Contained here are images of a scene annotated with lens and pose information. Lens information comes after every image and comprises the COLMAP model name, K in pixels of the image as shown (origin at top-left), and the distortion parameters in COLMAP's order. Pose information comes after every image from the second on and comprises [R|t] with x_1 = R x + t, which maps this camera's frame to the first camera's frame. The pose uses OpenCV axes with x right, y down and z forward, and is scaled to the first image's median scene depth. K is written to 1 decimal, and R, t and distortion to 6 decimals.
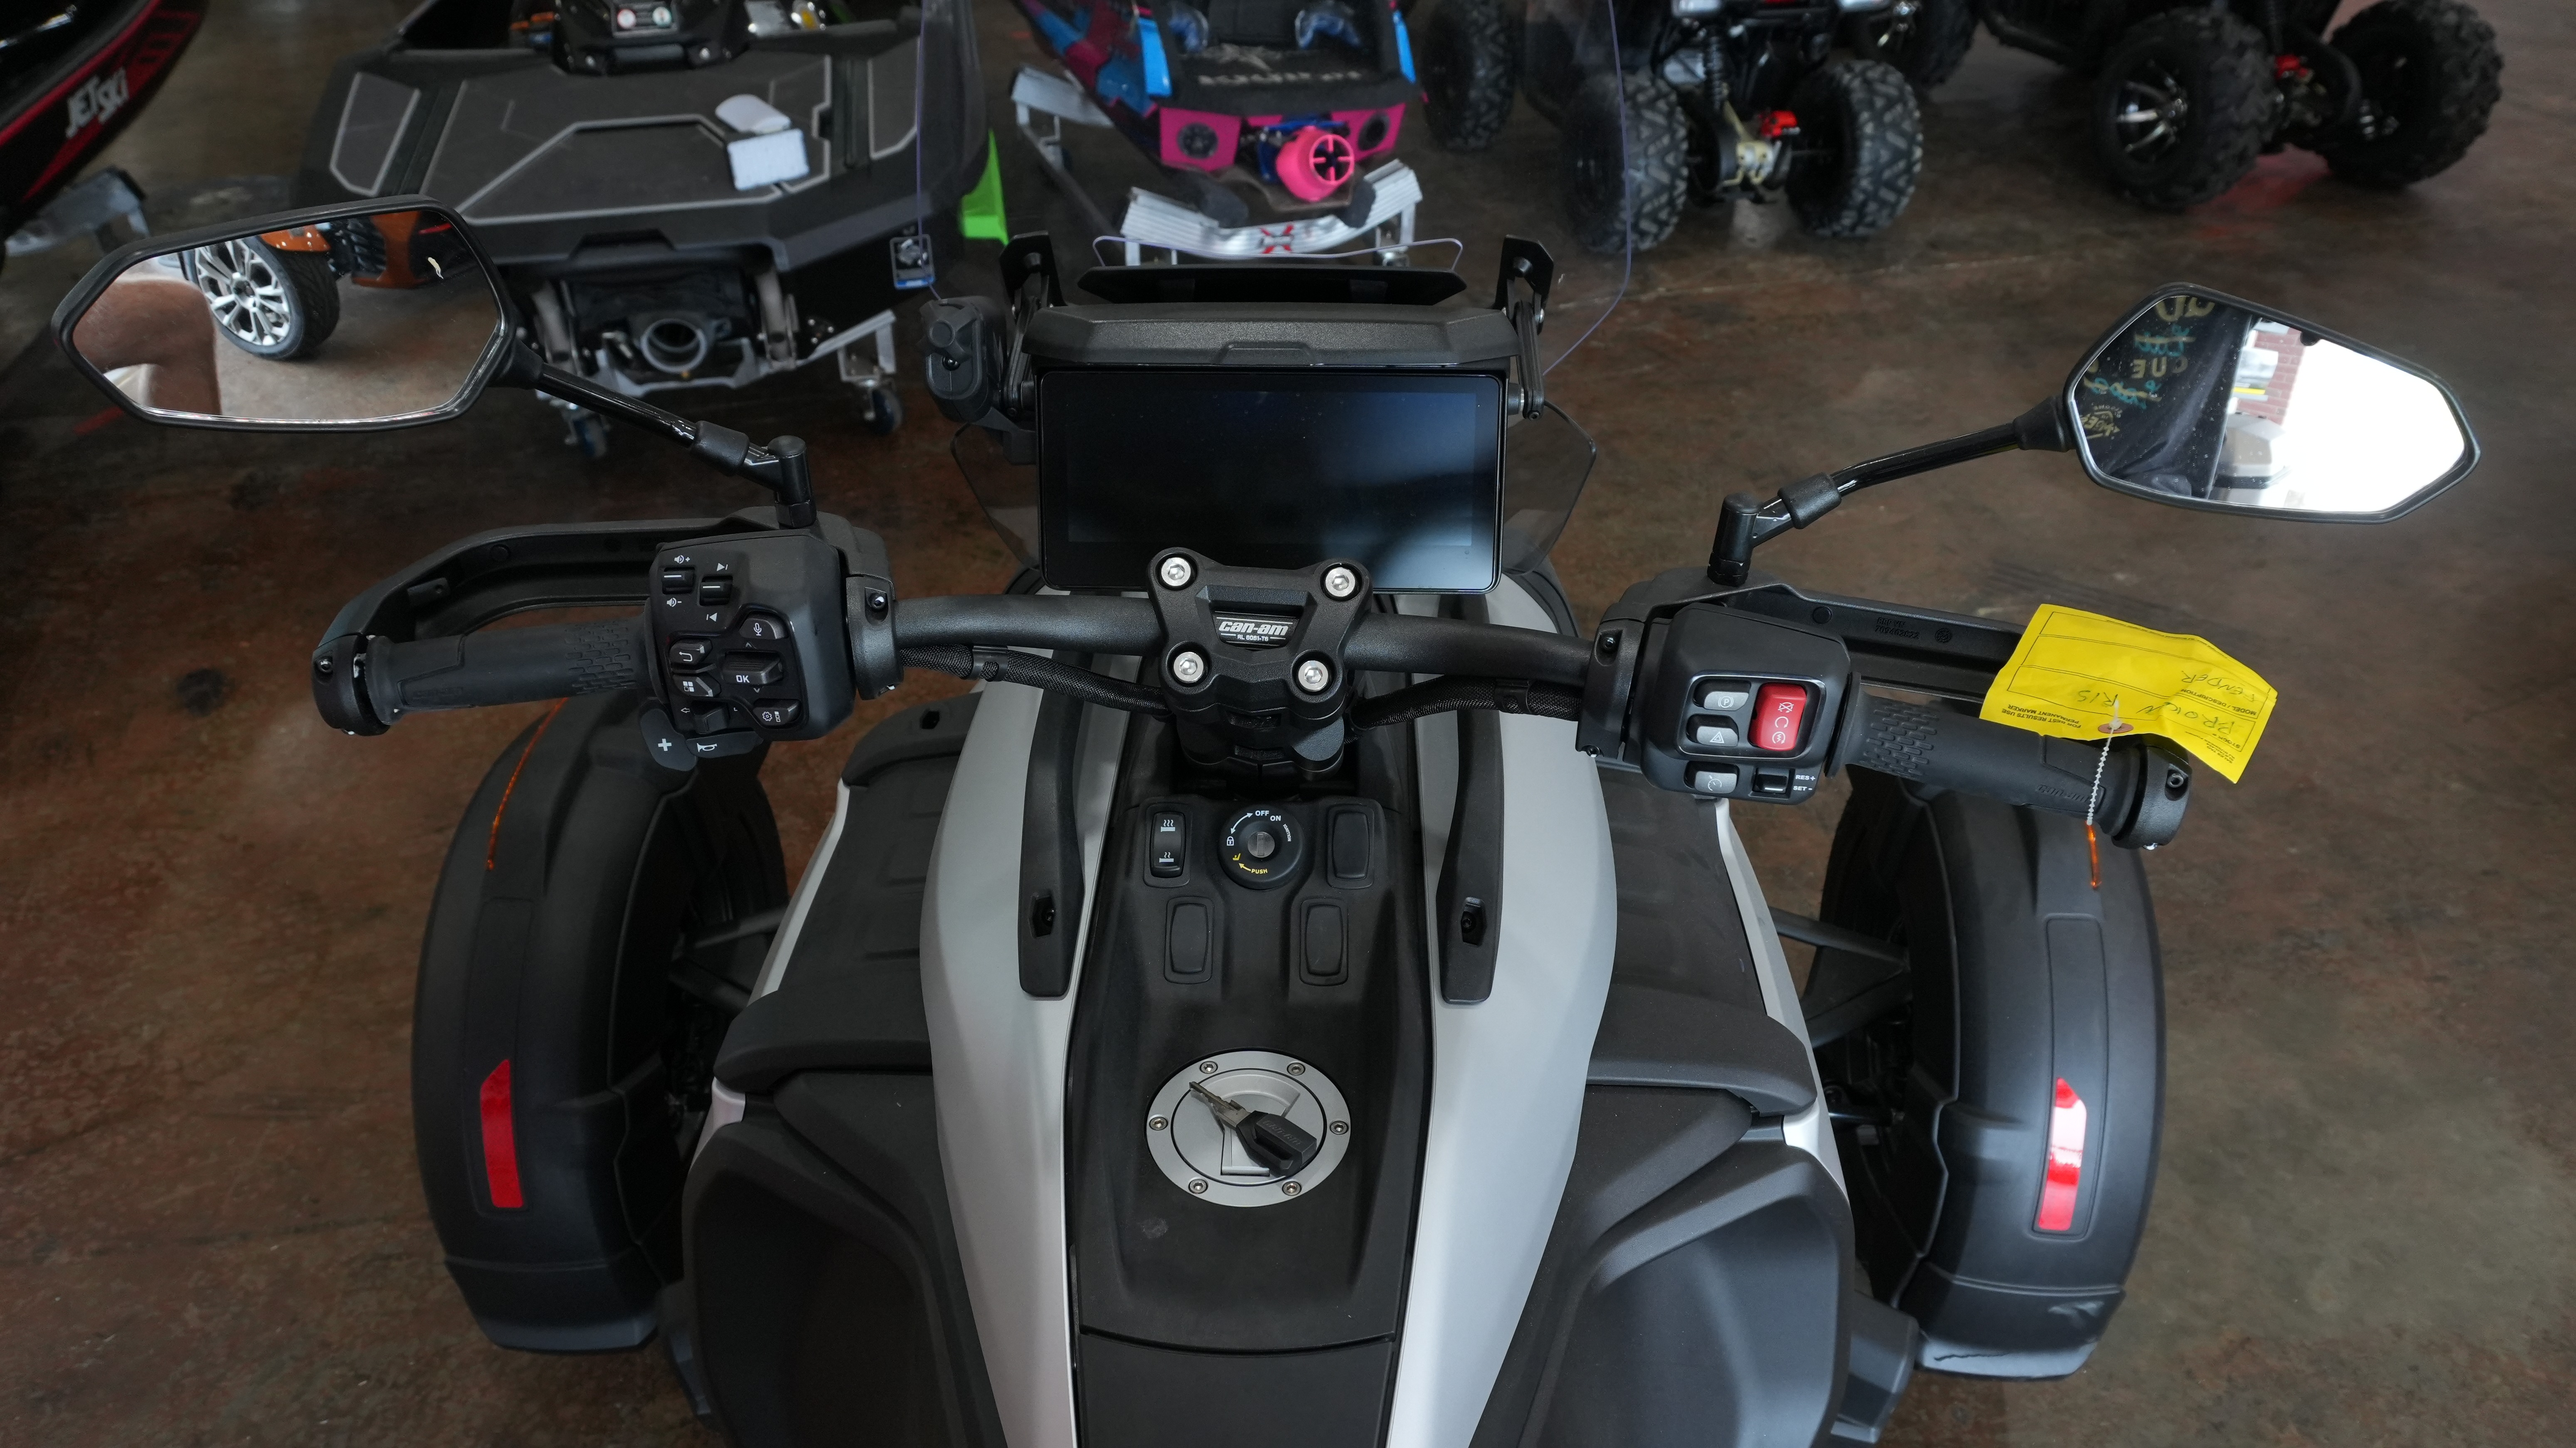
lens RADIAL K [[1766.6, 0, 1300.4], [0, 1766.6, 731.1], [0, 0, 1]] dist [-0.054187, 0.036282]
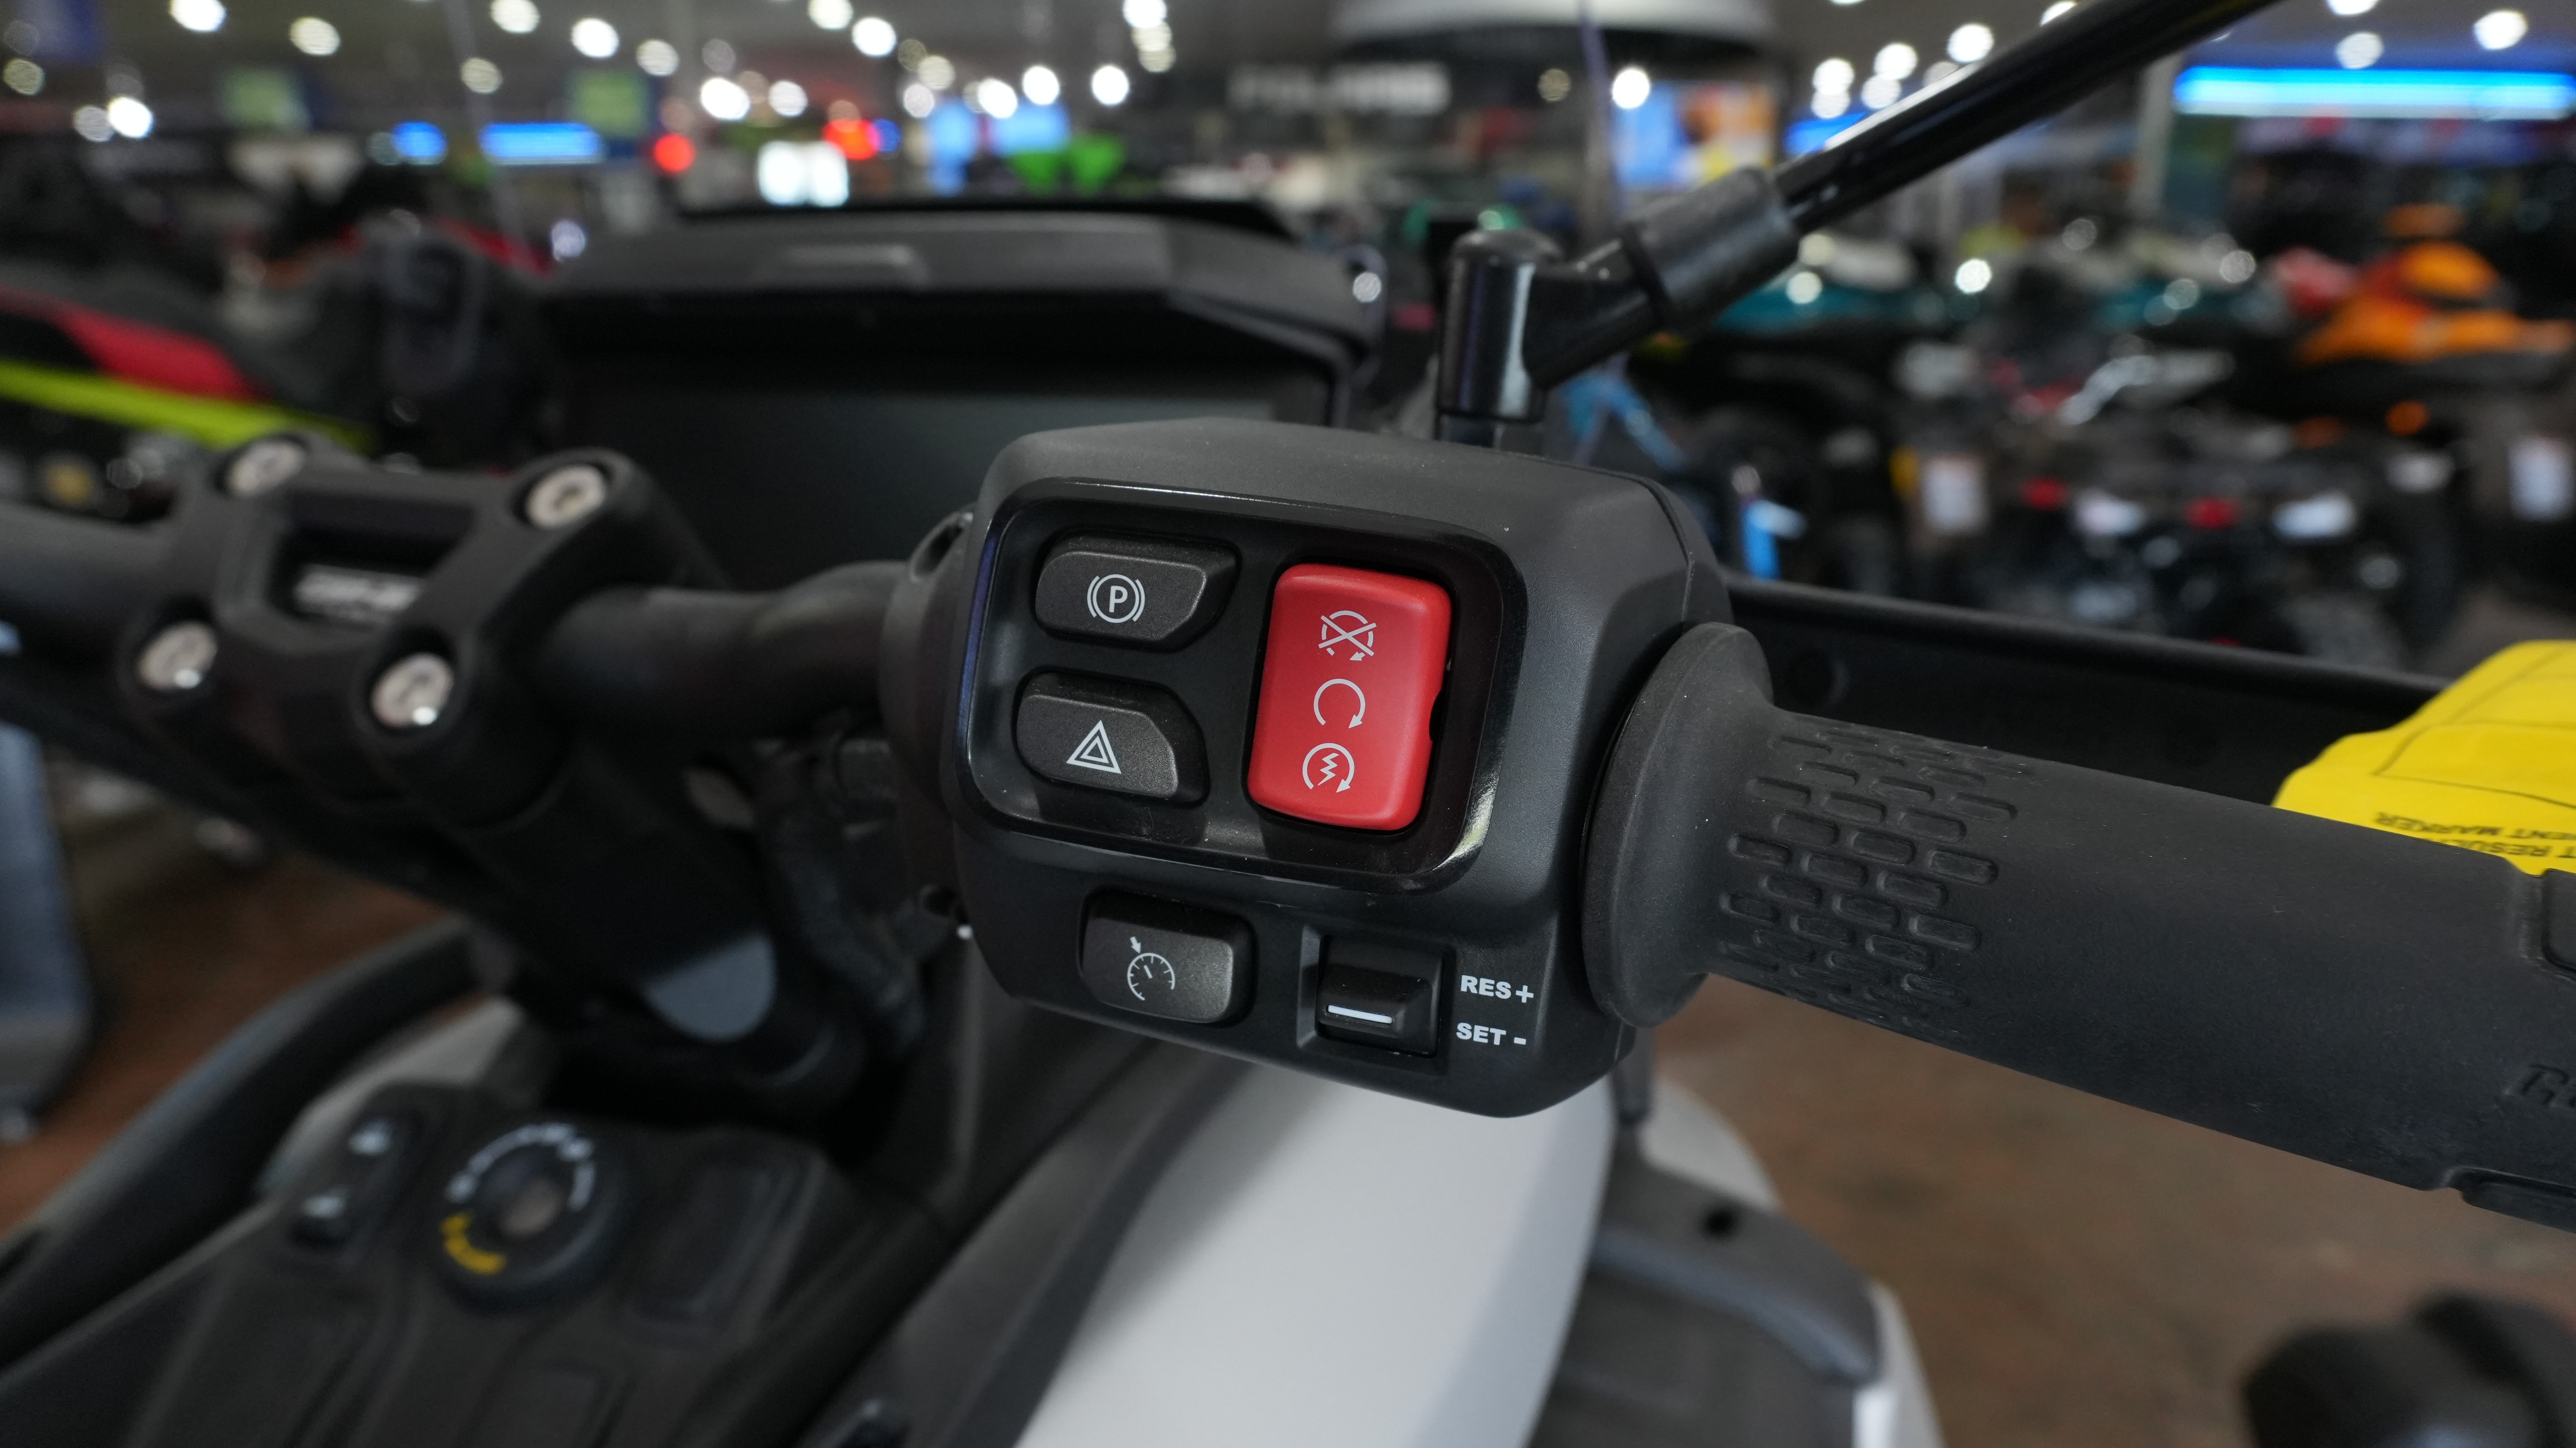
lens RADIAL K [[1759.2, 0, 1320.4], [0, 1759.2, 680.3], [0, 0, 1]] dist [-0.000008, 0.003342]
pose [[0.966611, 0.064685, -0.247951, 0.060130], [-0.147469, 0.931745, -0.331820, 0.013590], [0.209563, 0.357306, 0.910173, 0.139725]]
